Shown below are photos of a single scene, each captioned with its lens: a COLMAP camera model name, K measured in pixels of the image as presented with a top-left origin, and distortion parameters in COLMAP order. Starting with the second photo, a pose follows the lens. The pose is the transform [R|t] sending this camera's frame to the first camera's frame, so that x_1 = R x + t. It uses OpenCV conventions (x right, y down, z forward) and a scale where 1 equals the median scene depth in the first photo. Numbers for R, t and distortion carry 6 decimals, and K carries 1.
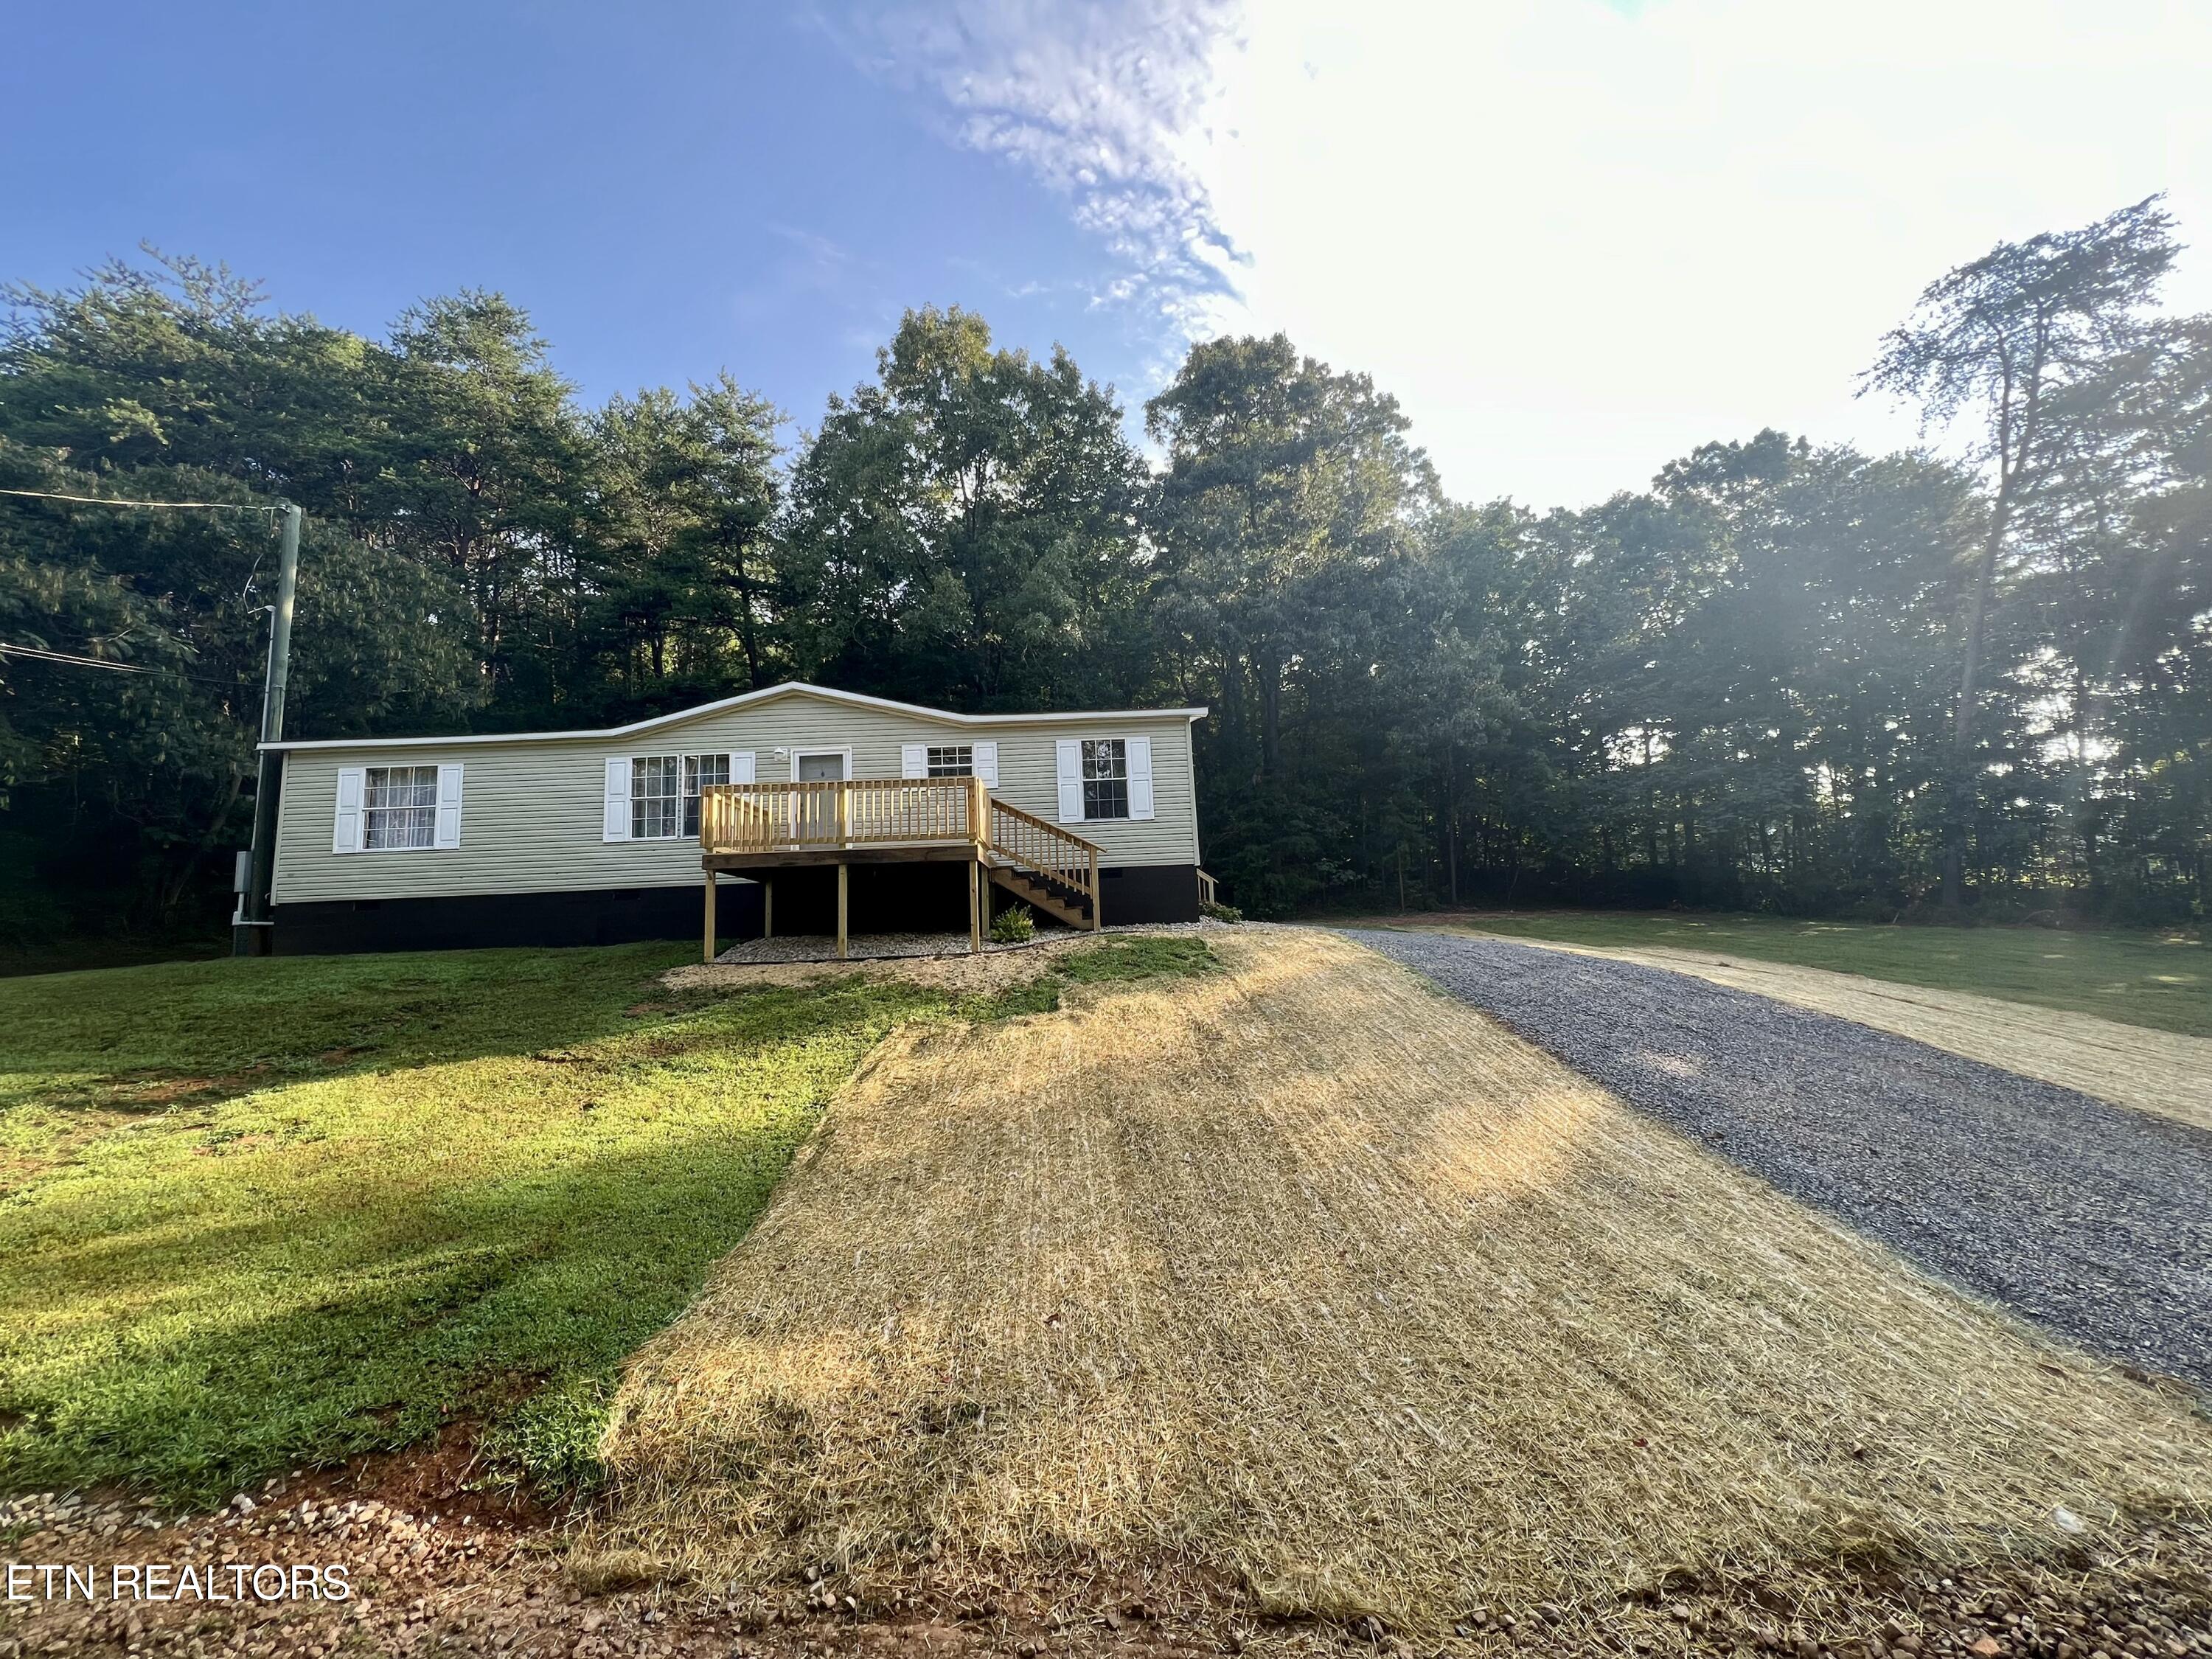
lens RADIAL K [[883.3, 0, 1105.3], [0, 883.3, 829.7], [0, 0, 1]] dist [-0.003483, 0.000799]
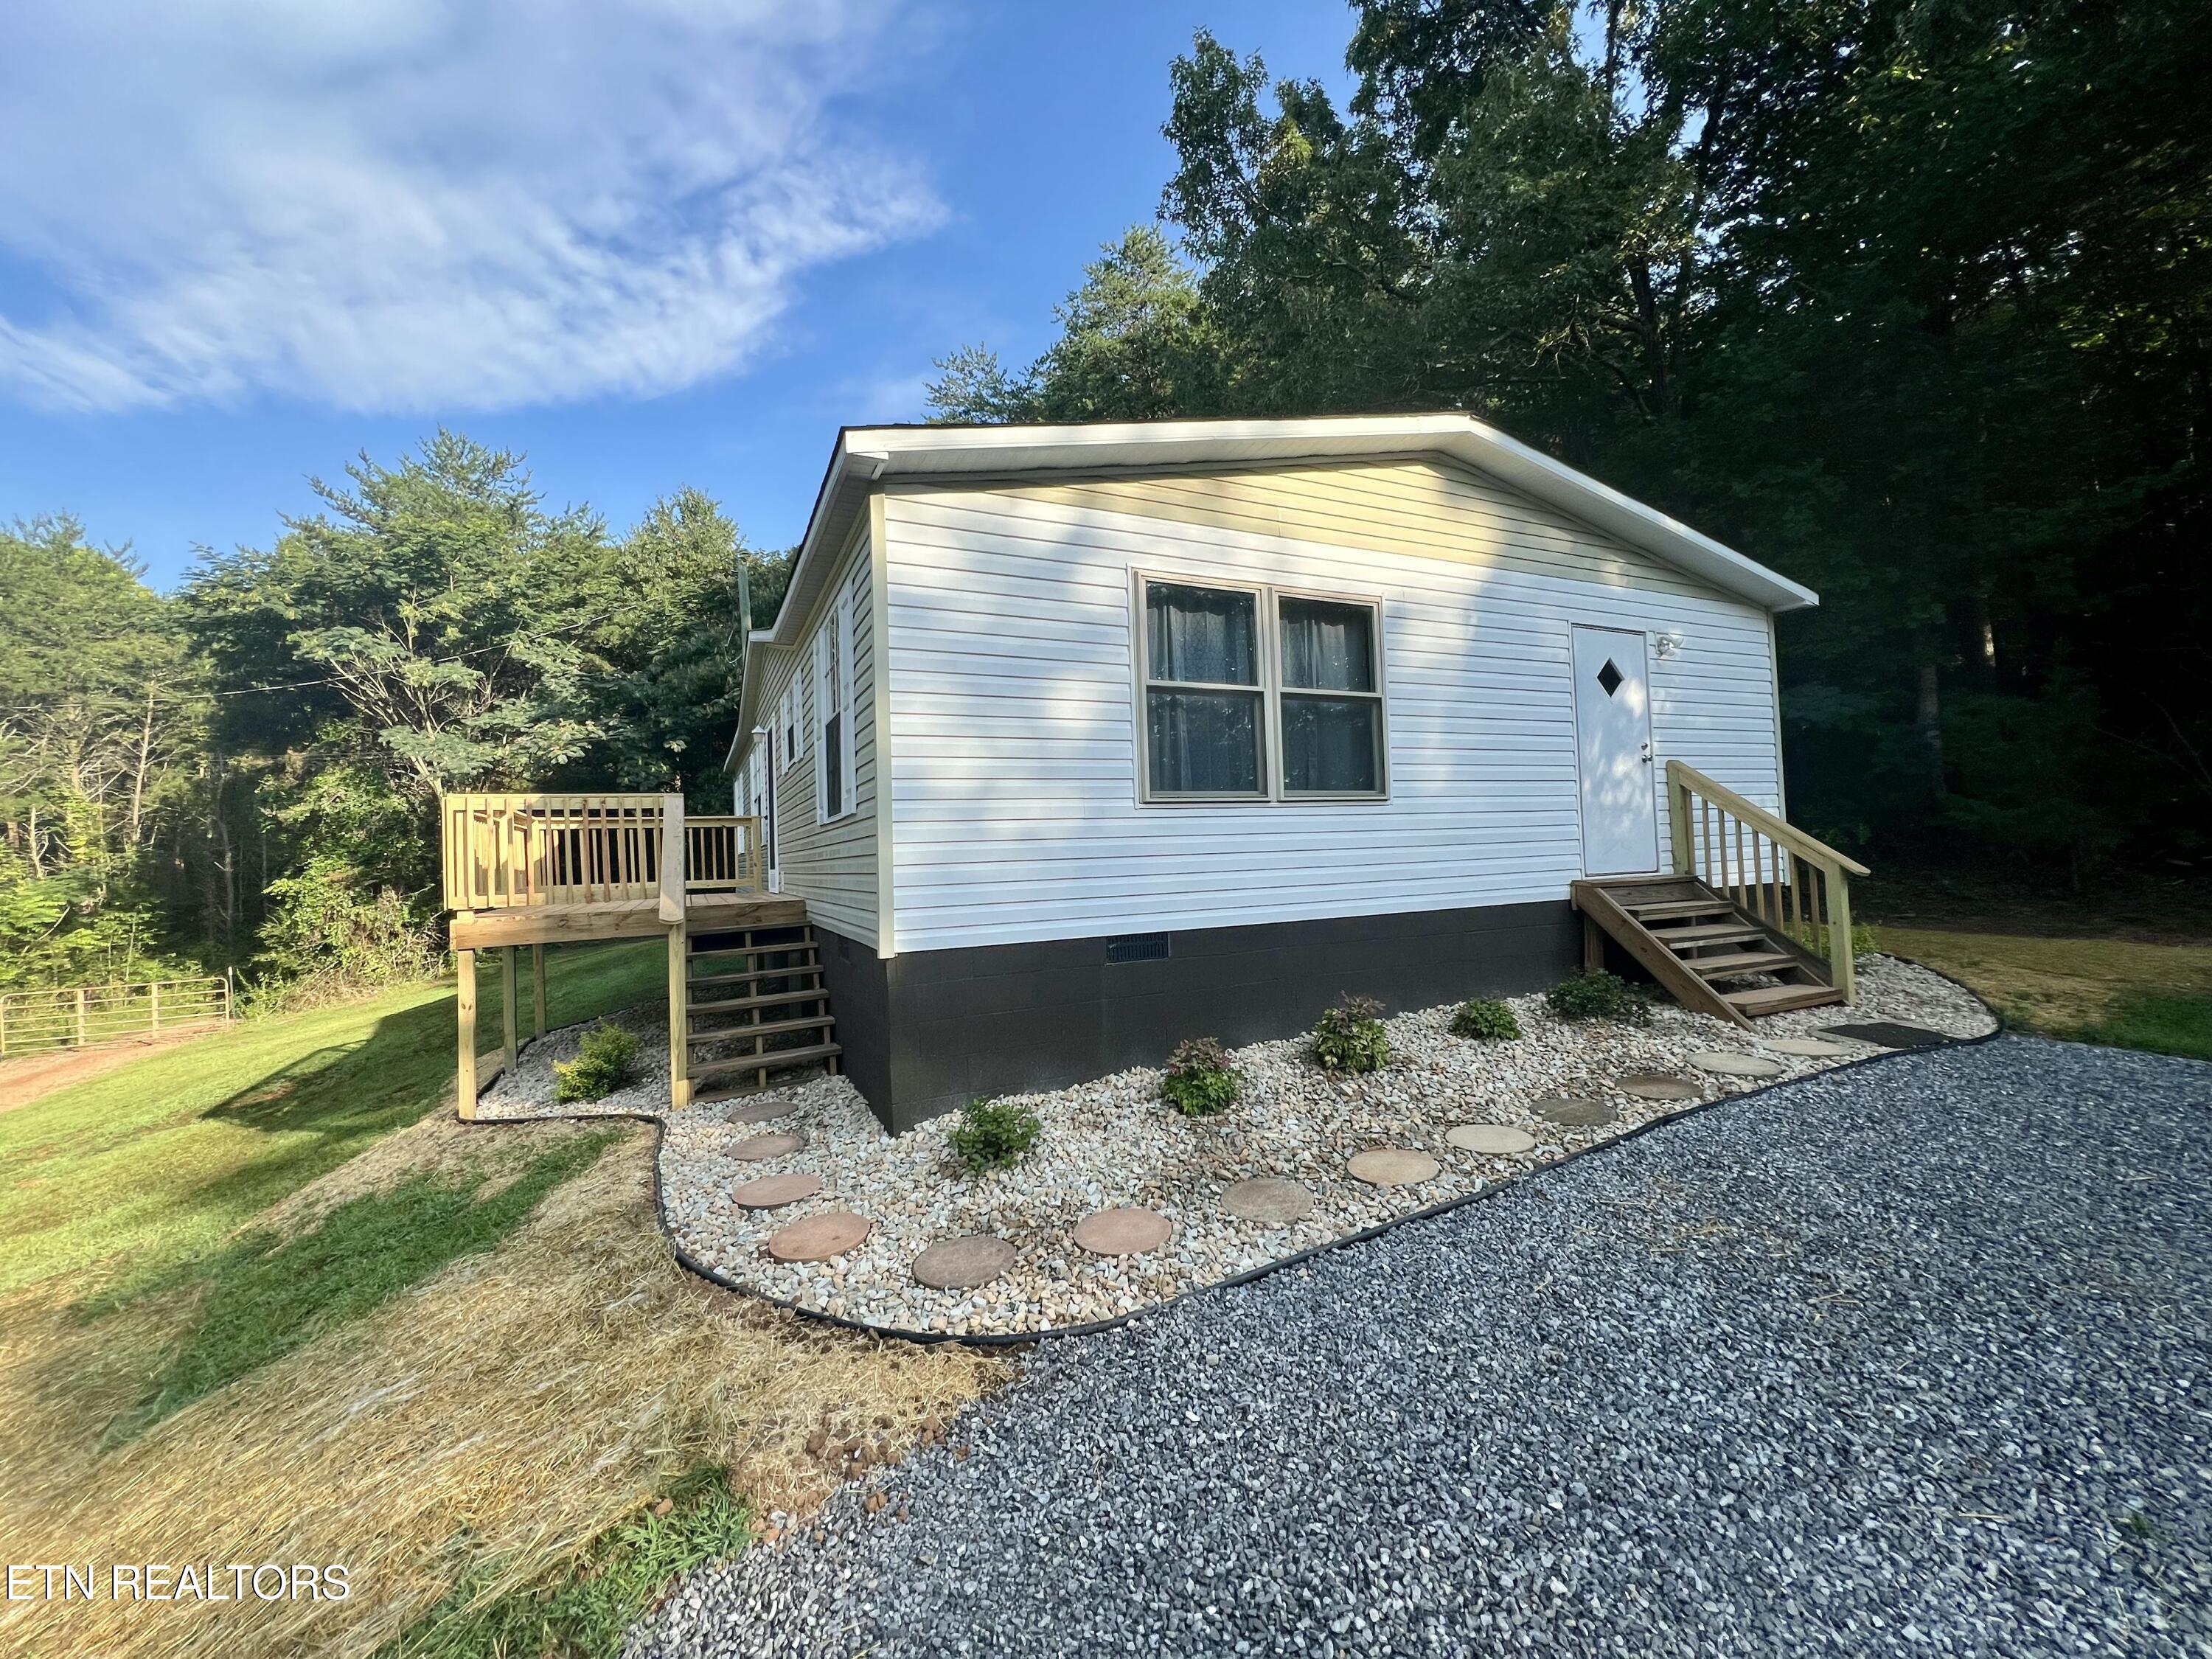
lens RADIAL K [[883.3, 0, 1104.5], [0, 883.3, 821.1], [0, 0, 1]] dist [-0.003483, 0.000799]
pose [[0.402530, -0.000683, -0.915407, 0.427451], [0.141565, 0.988016, 0.061513, -0.016434], [0.904394, -0.154351, 0.397803, 0.958621]]
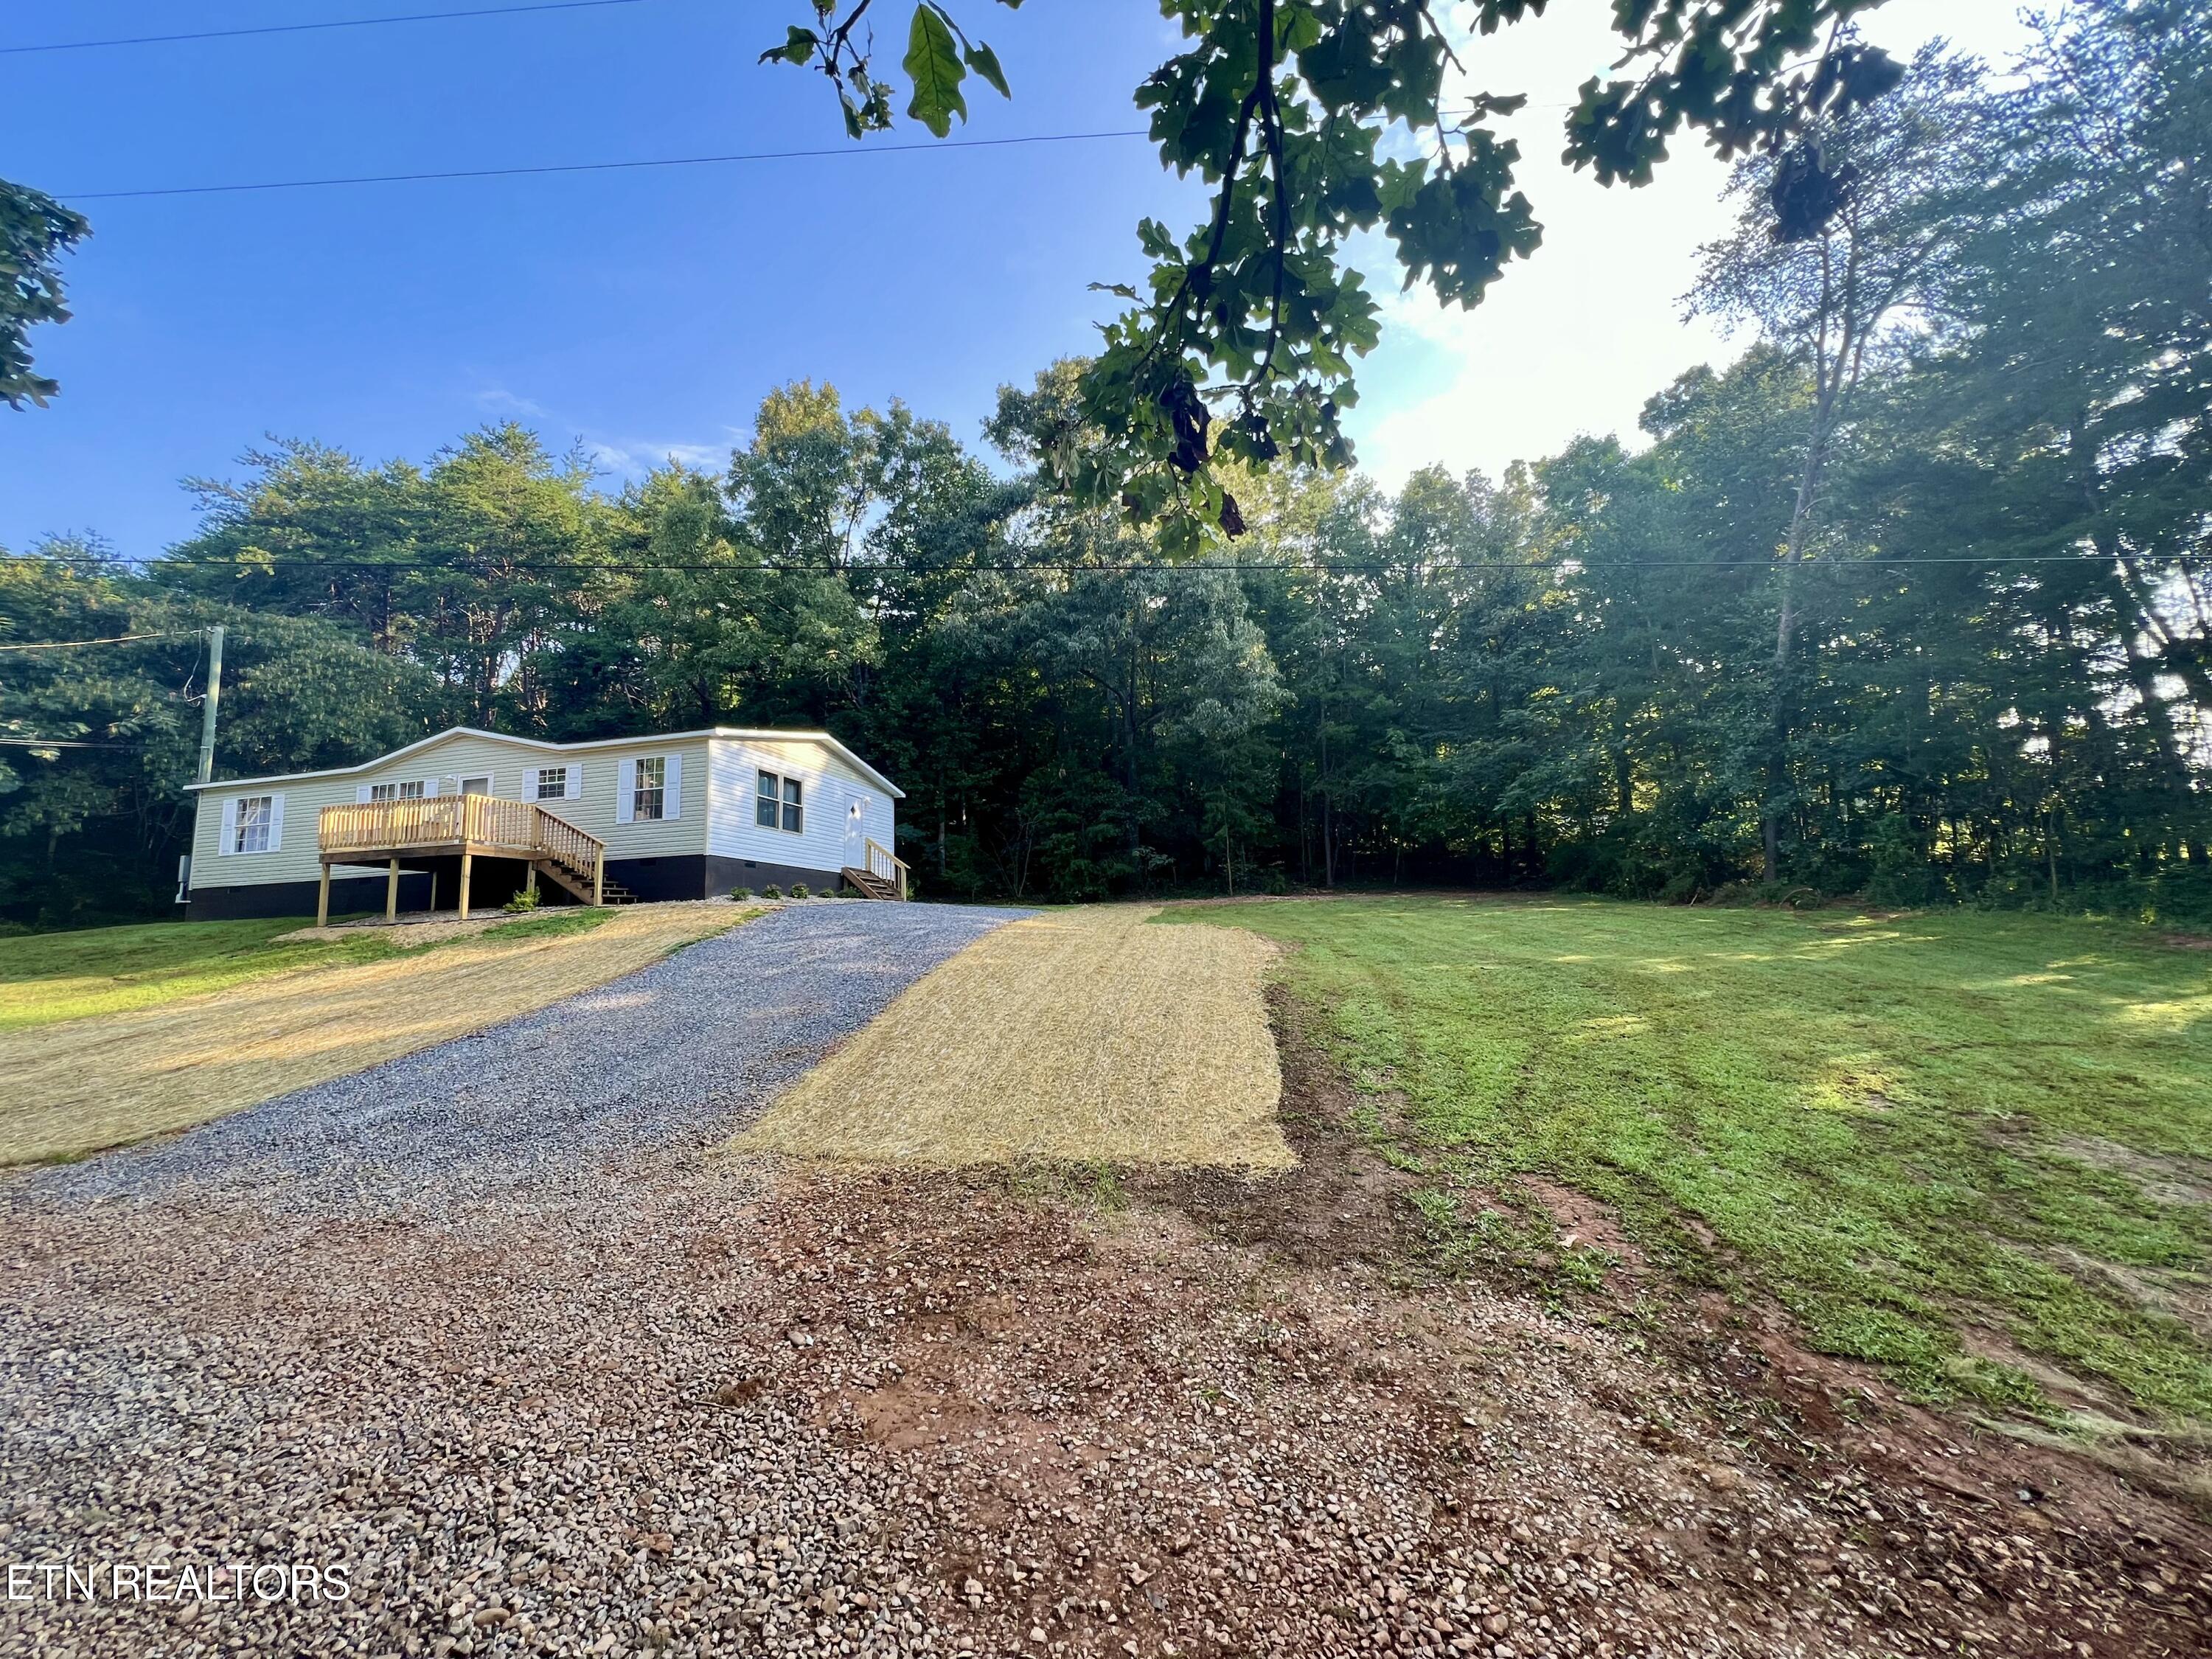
lens RADIAL K [[883.3, 0, 1107.1], [0, 883.3, 825.6], [0, 0, 1]] dist [-0.003483, 0.000799]
pose [[0.963544, -0.024637, -0.266414, 0.996957], [0.027221, 0.999611, 0.006008, 0.006761], [0.266163, -0.013041, 0.963840, -0.059811]]
